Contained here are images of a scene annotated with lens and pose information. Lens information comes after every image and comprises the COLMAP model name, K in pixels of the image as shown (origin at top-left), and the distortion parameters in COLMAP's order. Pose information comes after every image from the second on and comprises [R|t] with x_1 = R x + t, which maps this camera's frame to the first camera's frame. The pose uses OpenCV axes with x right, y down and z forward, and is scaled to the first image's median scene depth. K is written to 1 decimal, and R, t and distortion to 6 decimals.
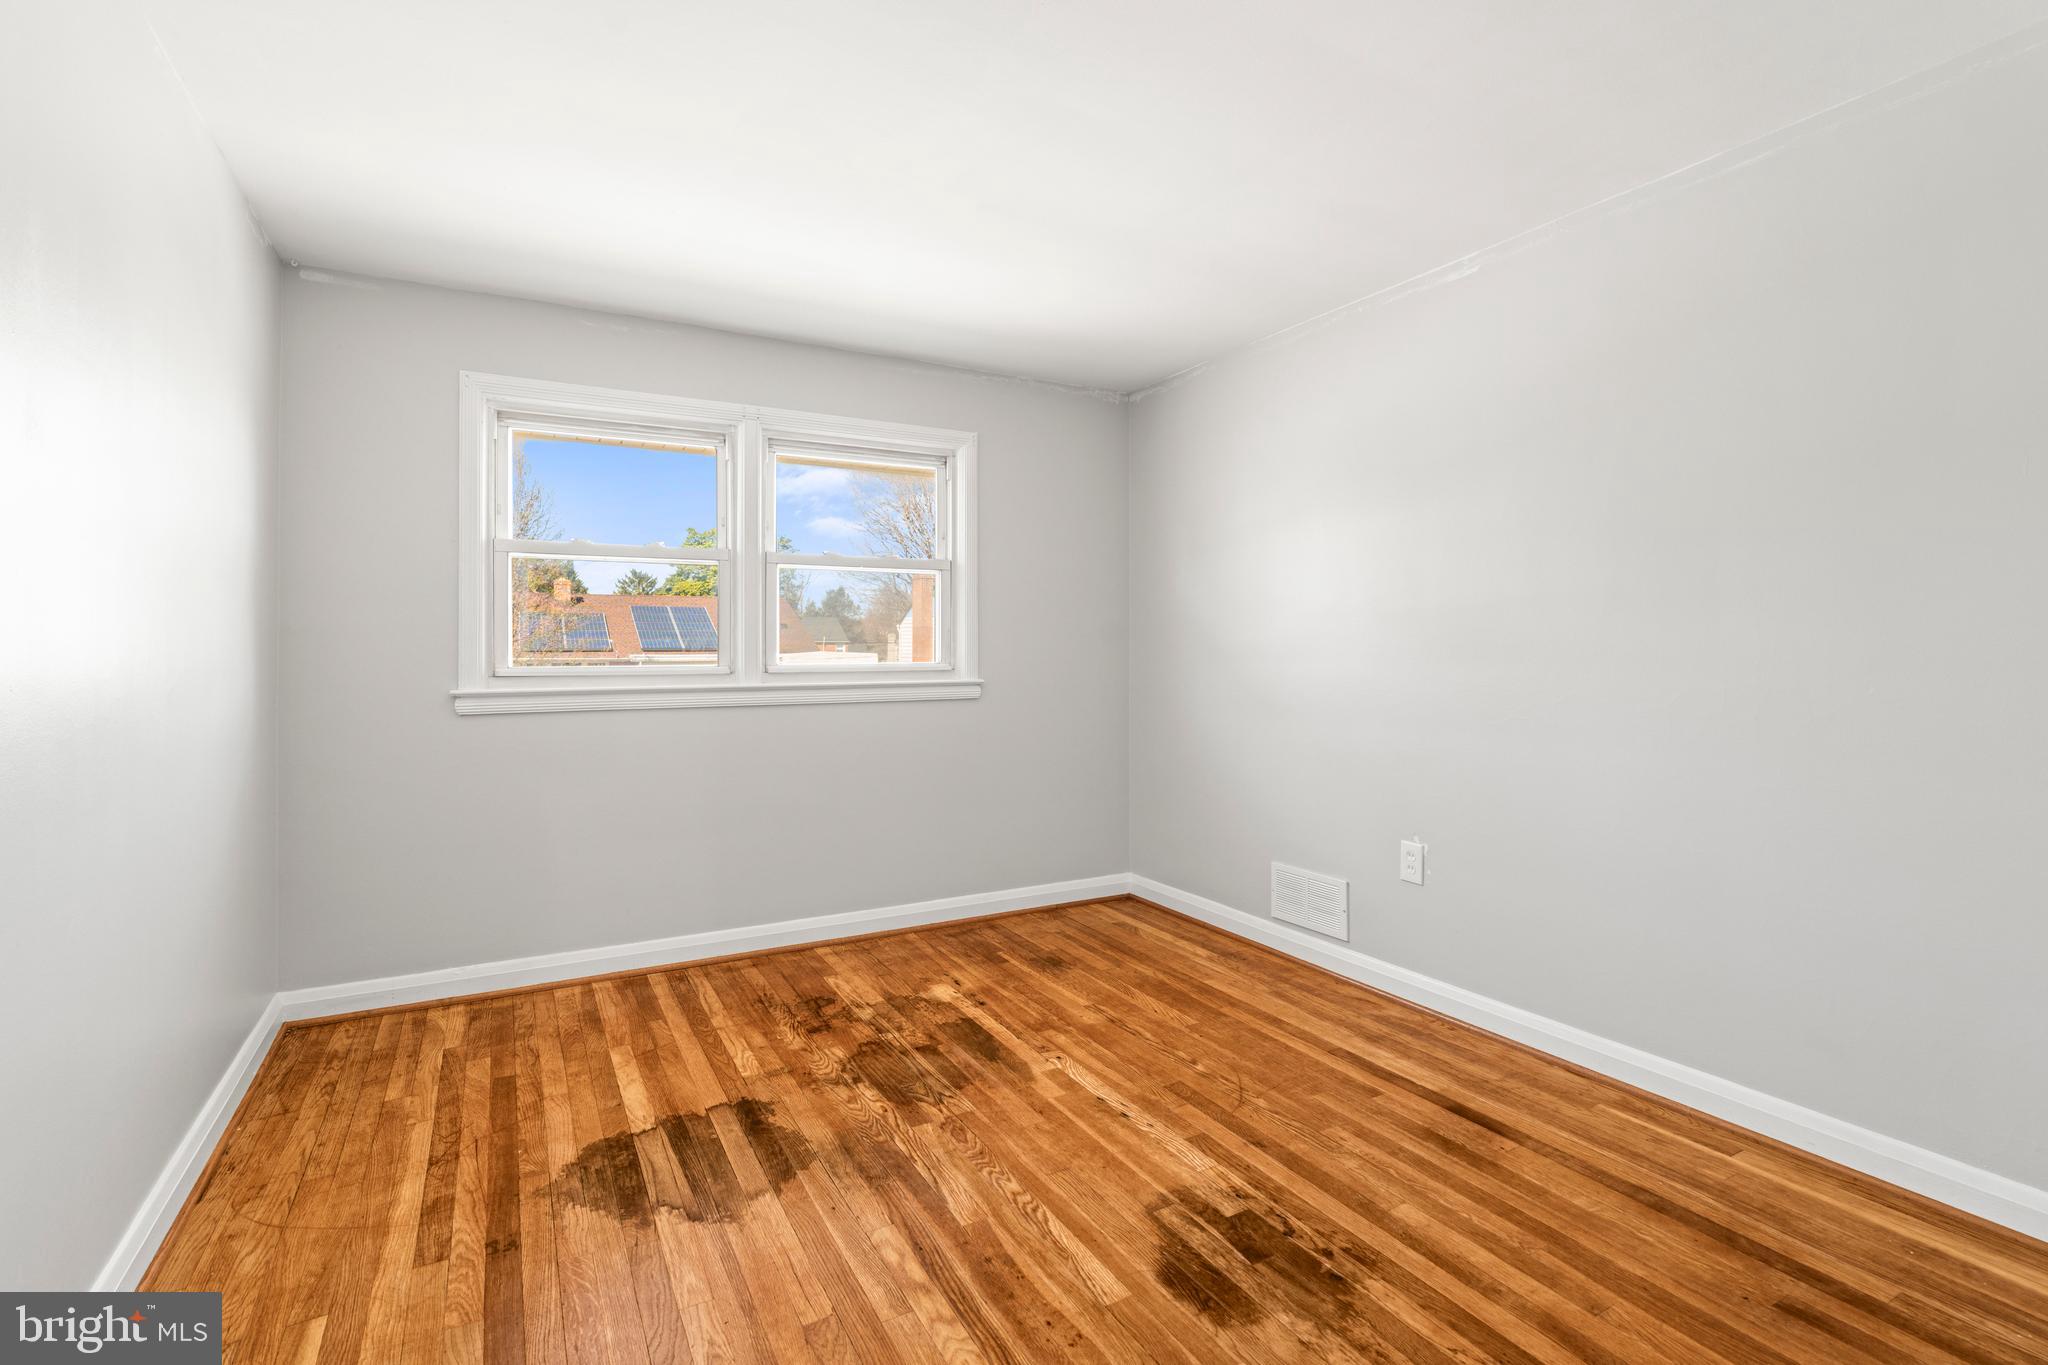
lens RADIAL K [[961.6, 0, 1020.8], [0, 961.6, 675.2], [0, 0, 1]] dist [-0.003094, 0.000394]
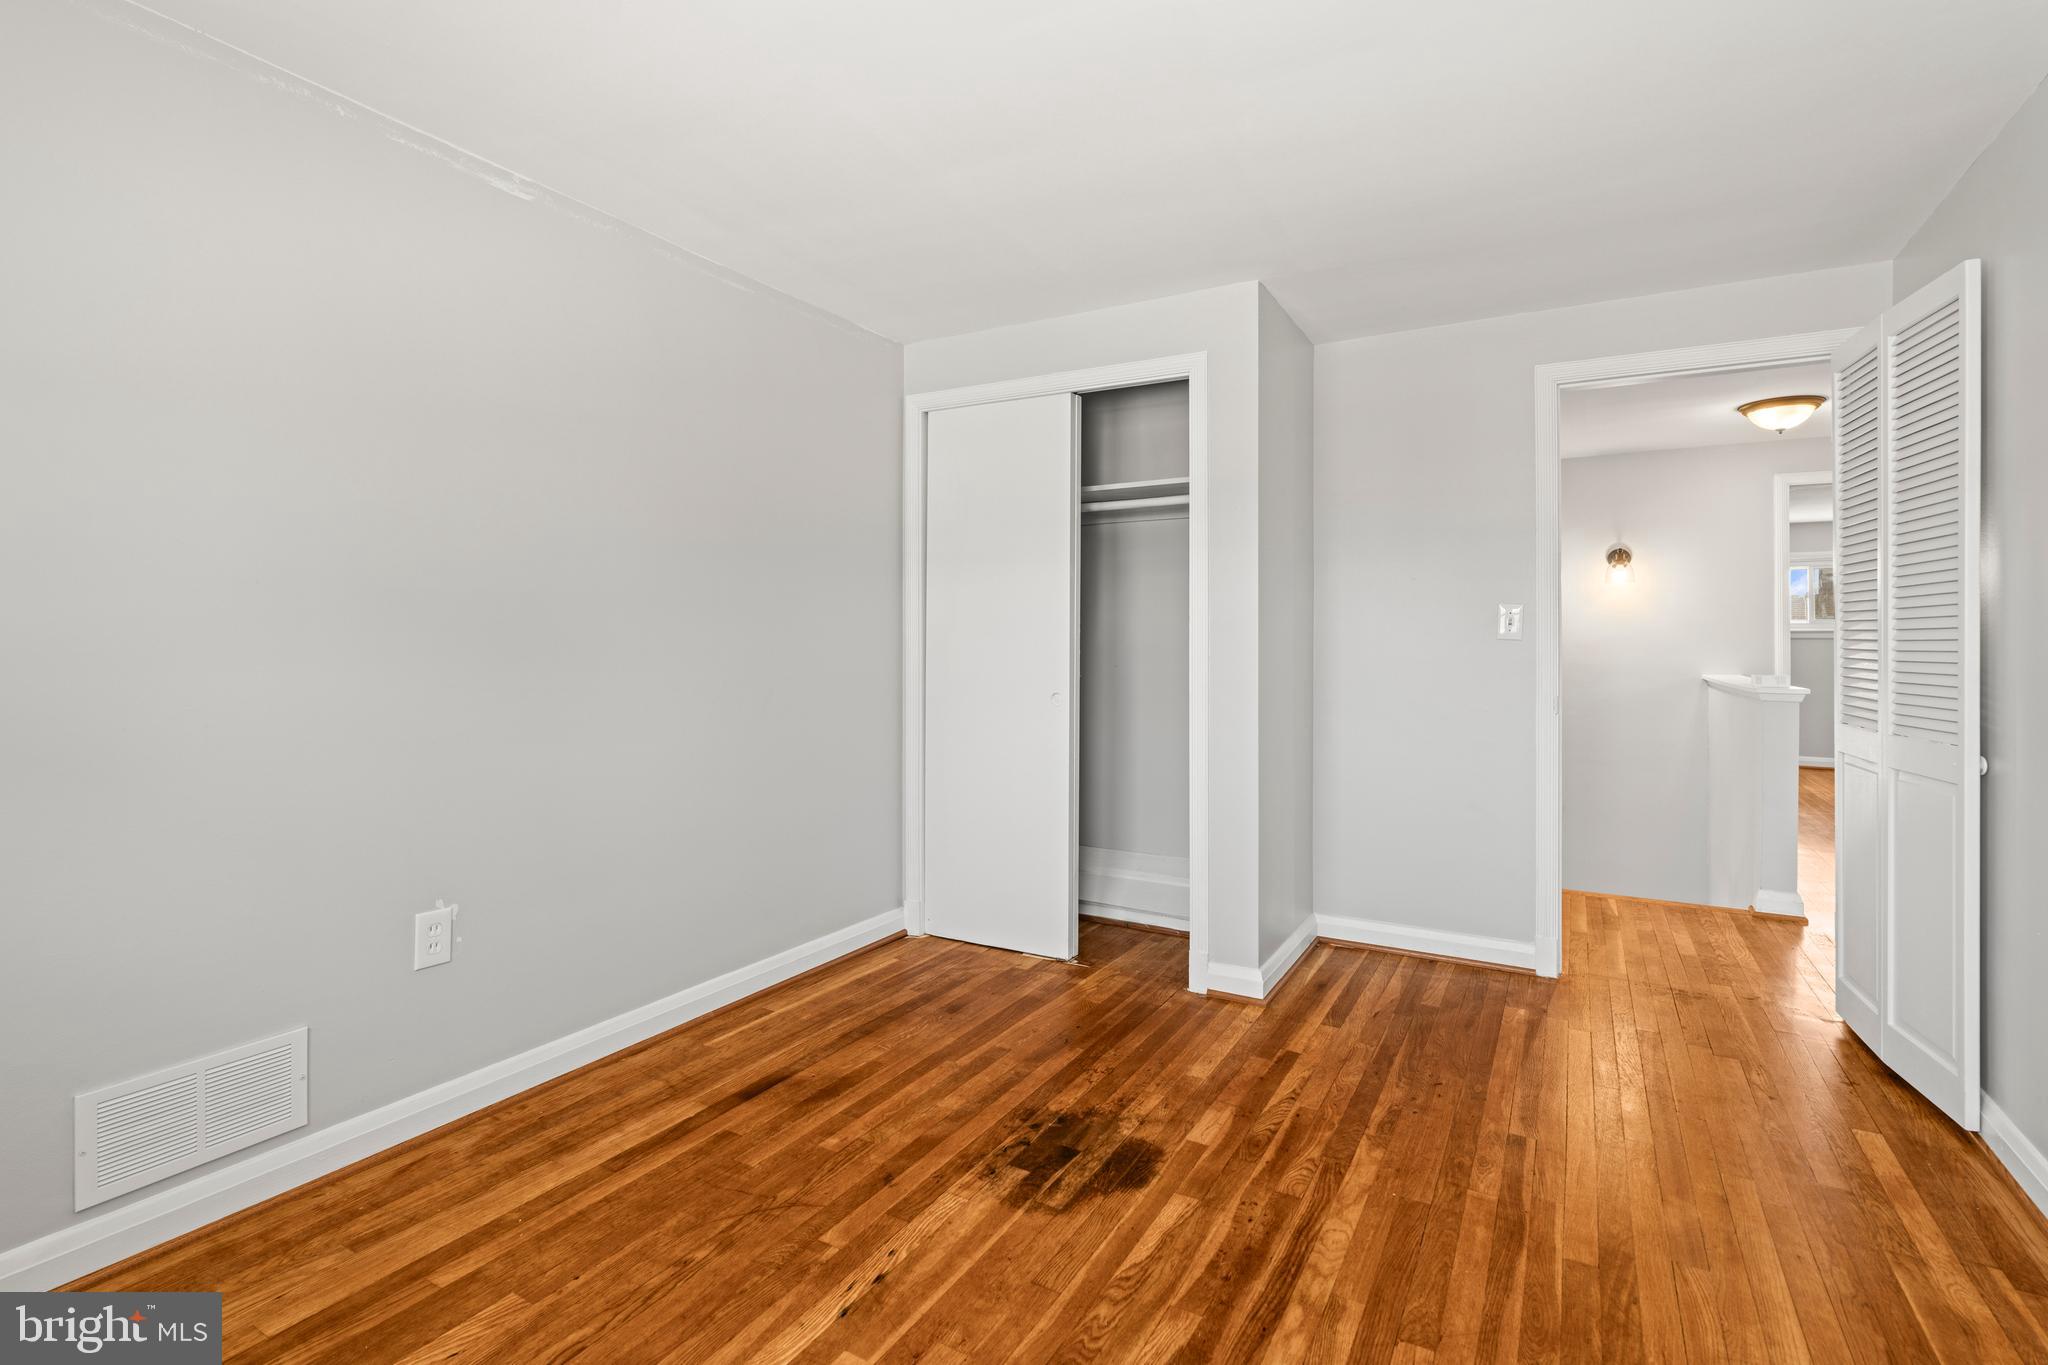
lens RADIAL K [[961.6, 0, 1020.8], [0, 961.6, 675.2], [0, 0, 1]] dist [-0.003094, 0.000394]
pose [[-0.520810, -0.027802, 0.853220, -0.689949], [0.017237, 0.998923, 0.043072, -0.044954], [-0.853499, 0.037139, -0.519770, 1.549494]]
